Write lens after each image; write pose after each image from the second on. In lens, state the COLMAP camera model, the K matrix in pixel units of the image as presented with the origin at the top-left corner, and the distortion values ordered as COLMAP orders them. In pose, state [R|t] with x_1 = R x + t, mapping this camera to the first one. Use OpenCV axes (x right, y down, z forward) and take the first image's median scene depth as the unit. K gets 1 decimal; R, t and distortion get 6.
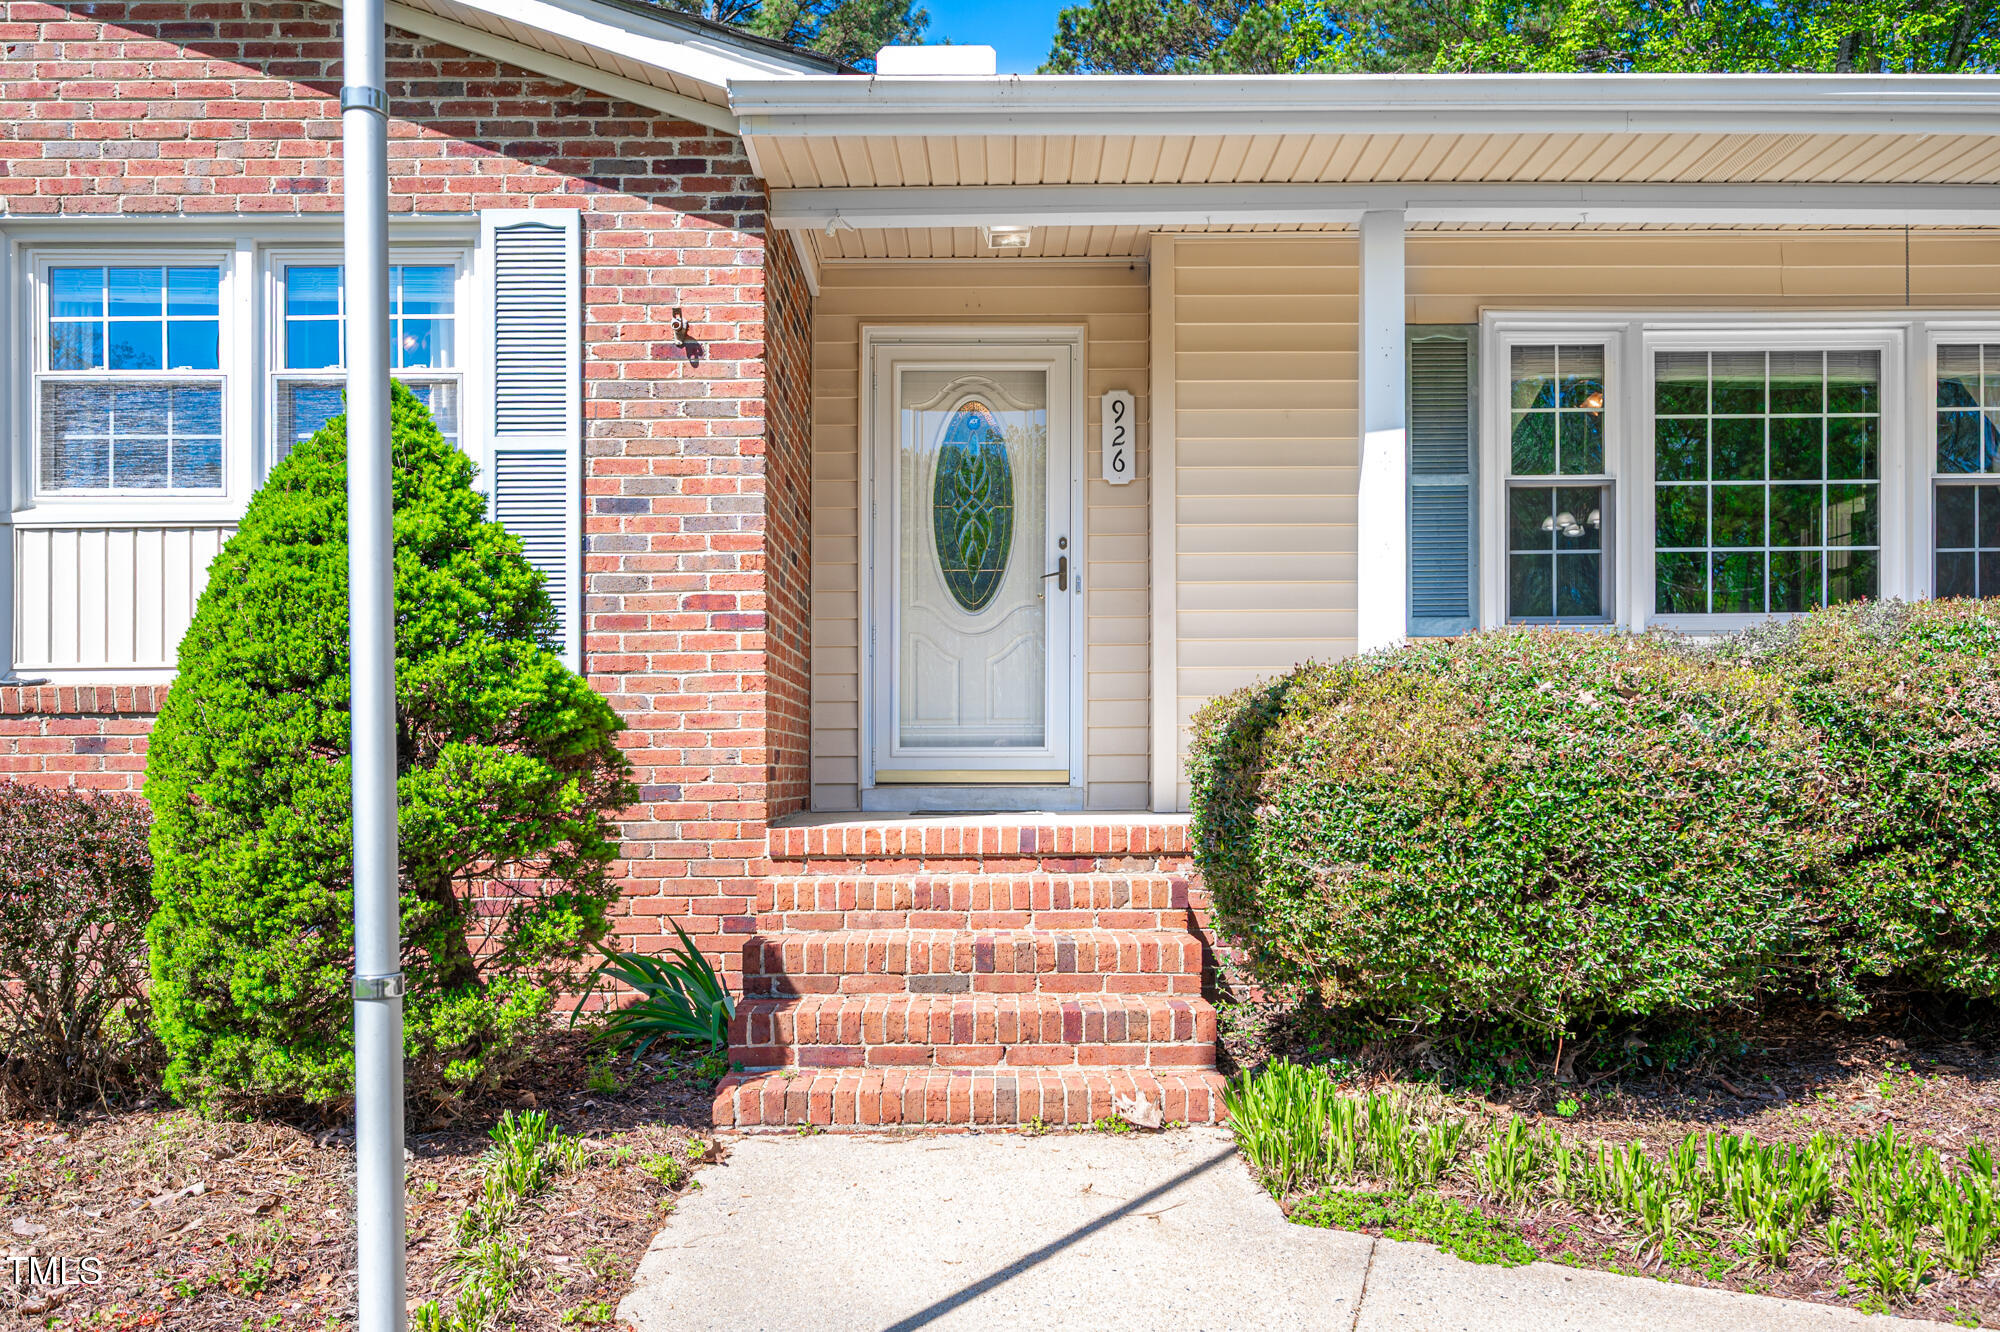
lens RADIAL K [[1559.6, 0, 1008.5], [0, 1559.6, 709.8], [0, 0, 1]] dist [-0.004251, -0.001295]
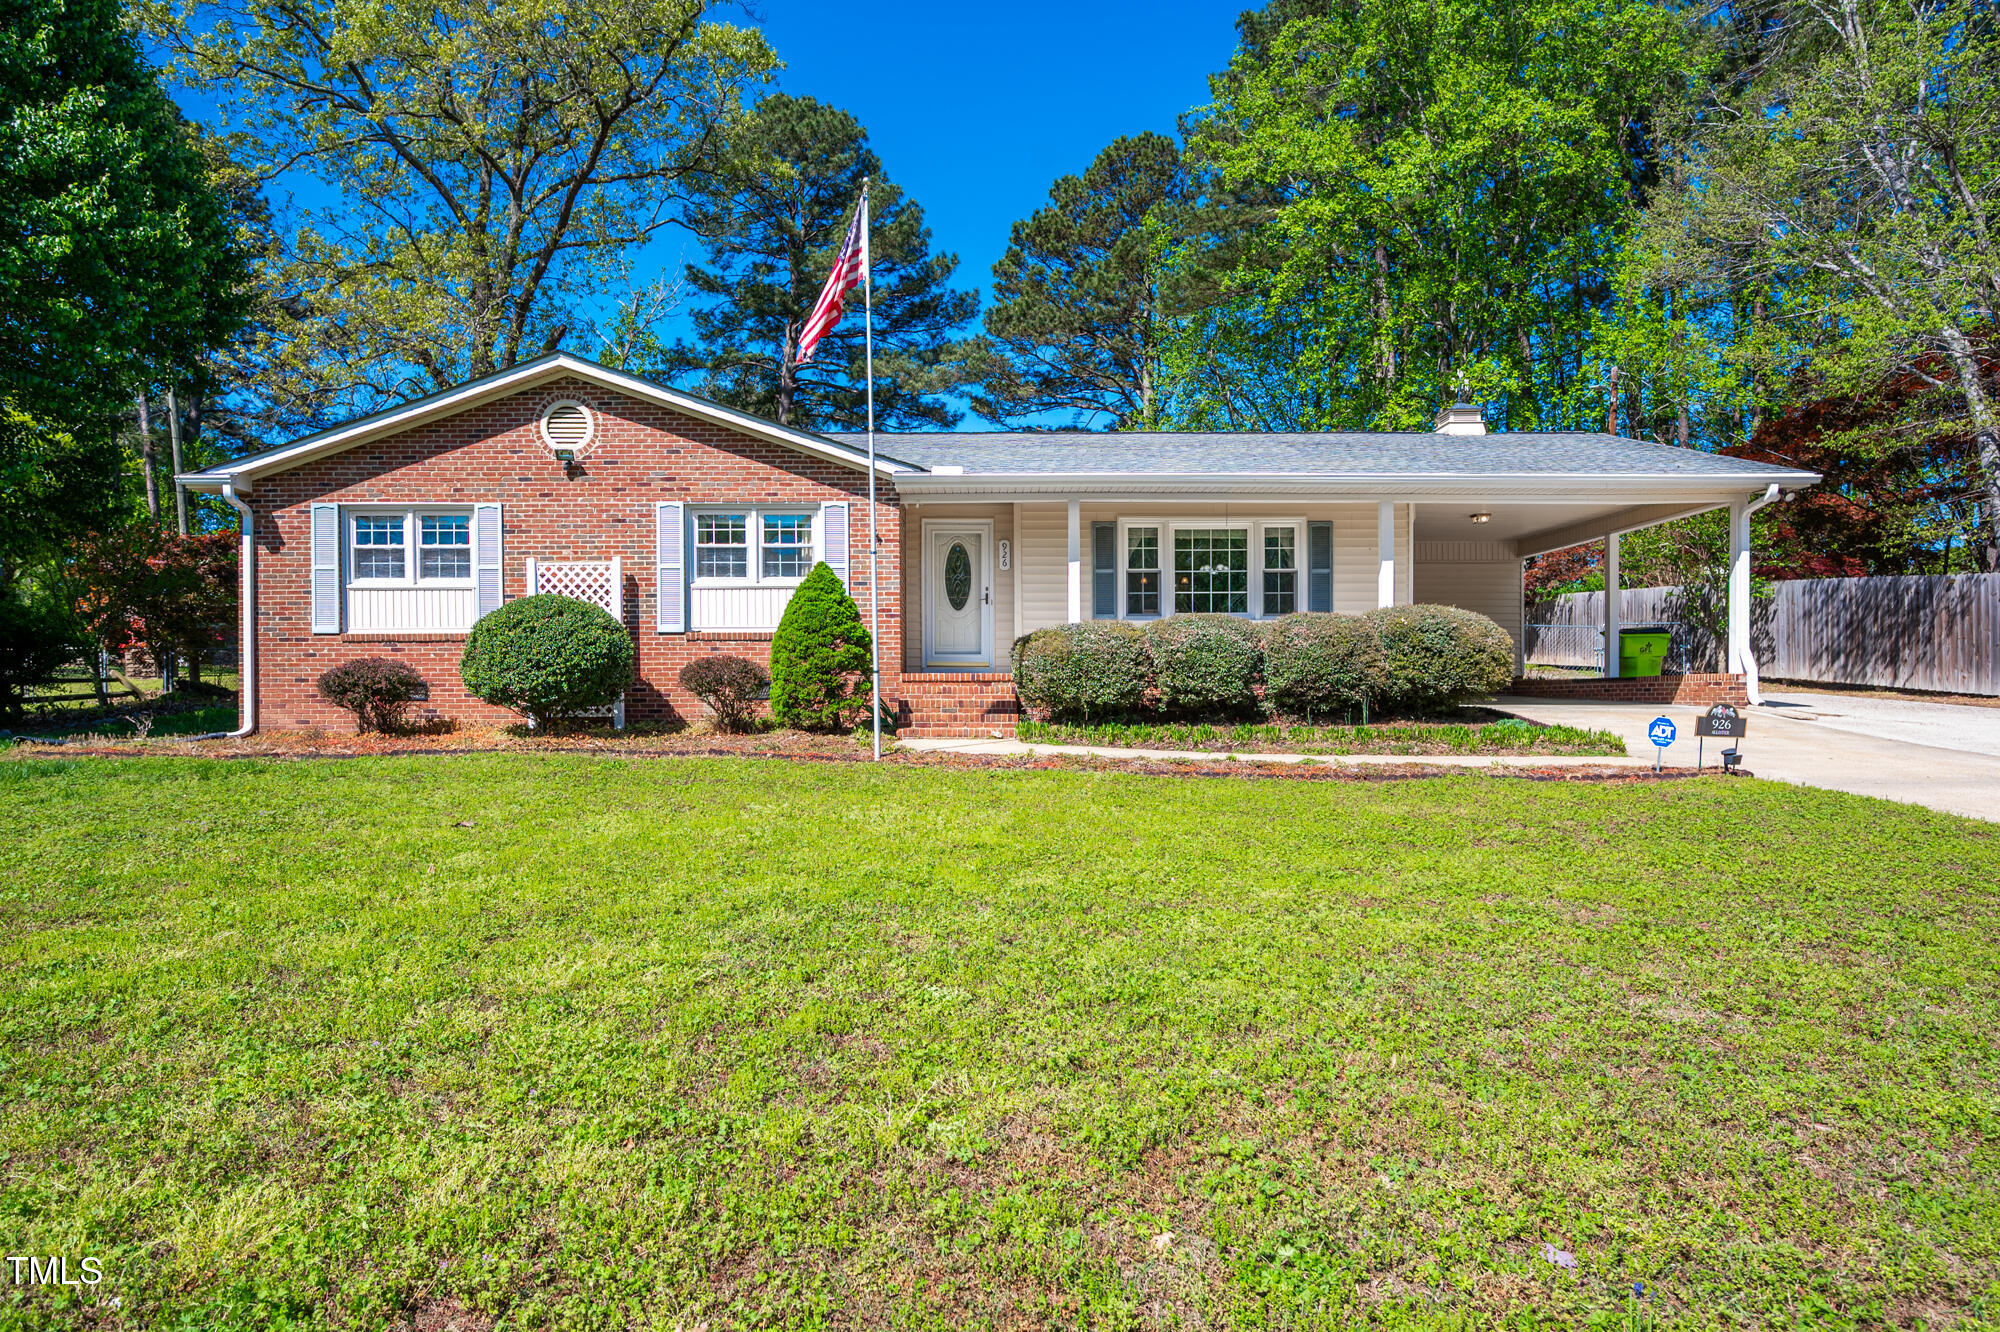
lens RADIAL K [[1190.4, 0, 1000.0], [0, 1190.4, 666.0], [0, 0, 1]] dist [-0.001618, -0.000090]
pose [[0.999895, 0.004801, 0.013686, 0.032547], [-0.004874, 0.999974, 0.005289, 0.037552], [-0.013661, -0.005355, 0.999892, -1.517606]]
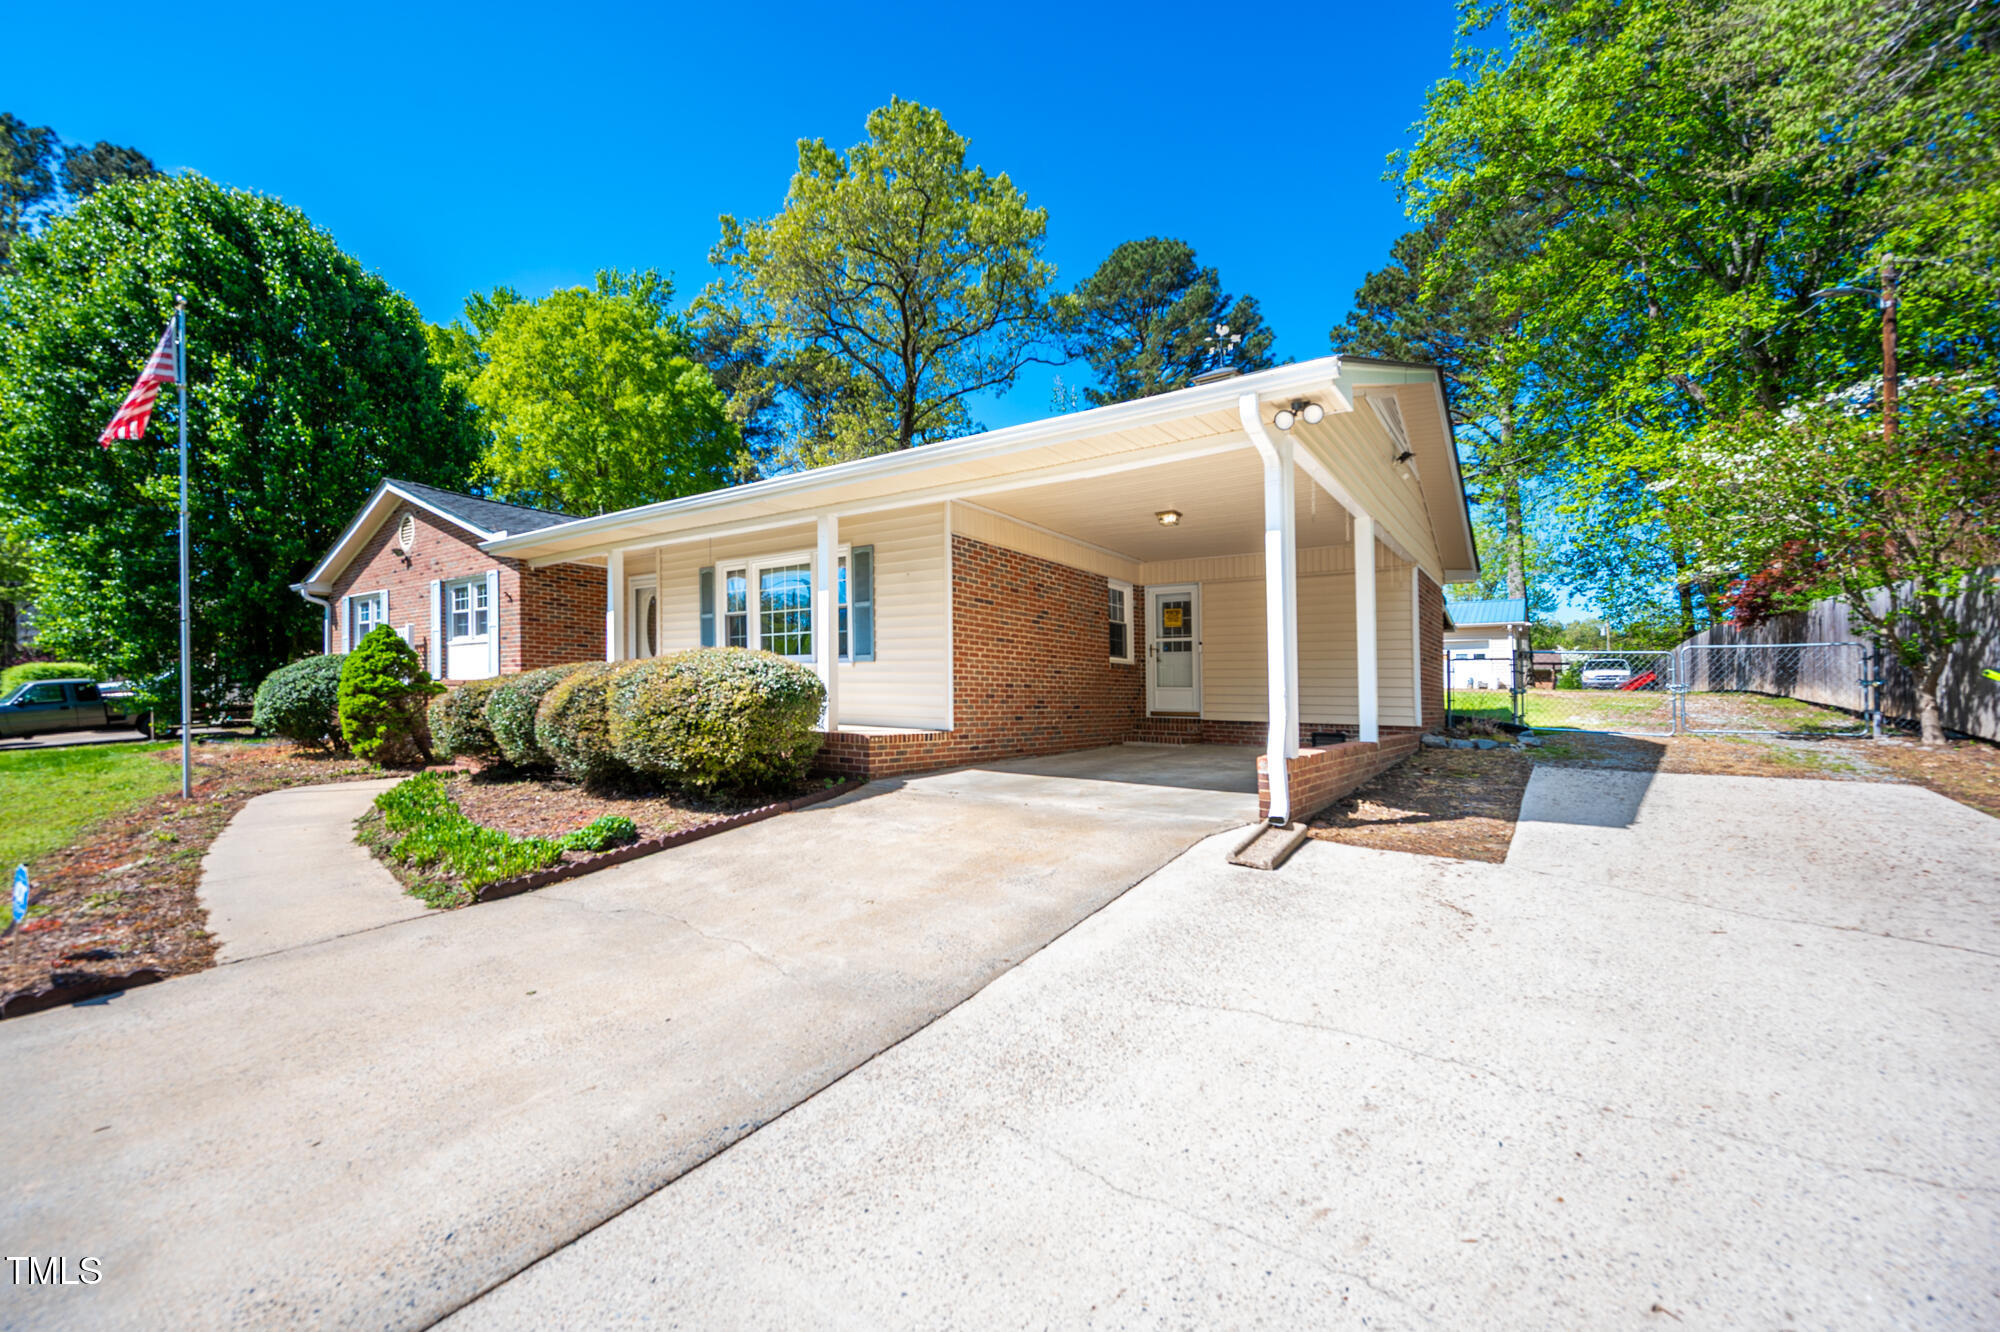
lens RADIAL K [[808.4, 0, 1000.0], [0, 808.4, 666.0], [0, 0, 1]] dist [-0.001121, -0.000346]
pose [[0.807052, -0.002484, -0.590475, 1.845103], [-0.001801, 0.999976, -0.006669, -0.036589], [0.590478, 0.006446, 0.807028, 0.018686]]
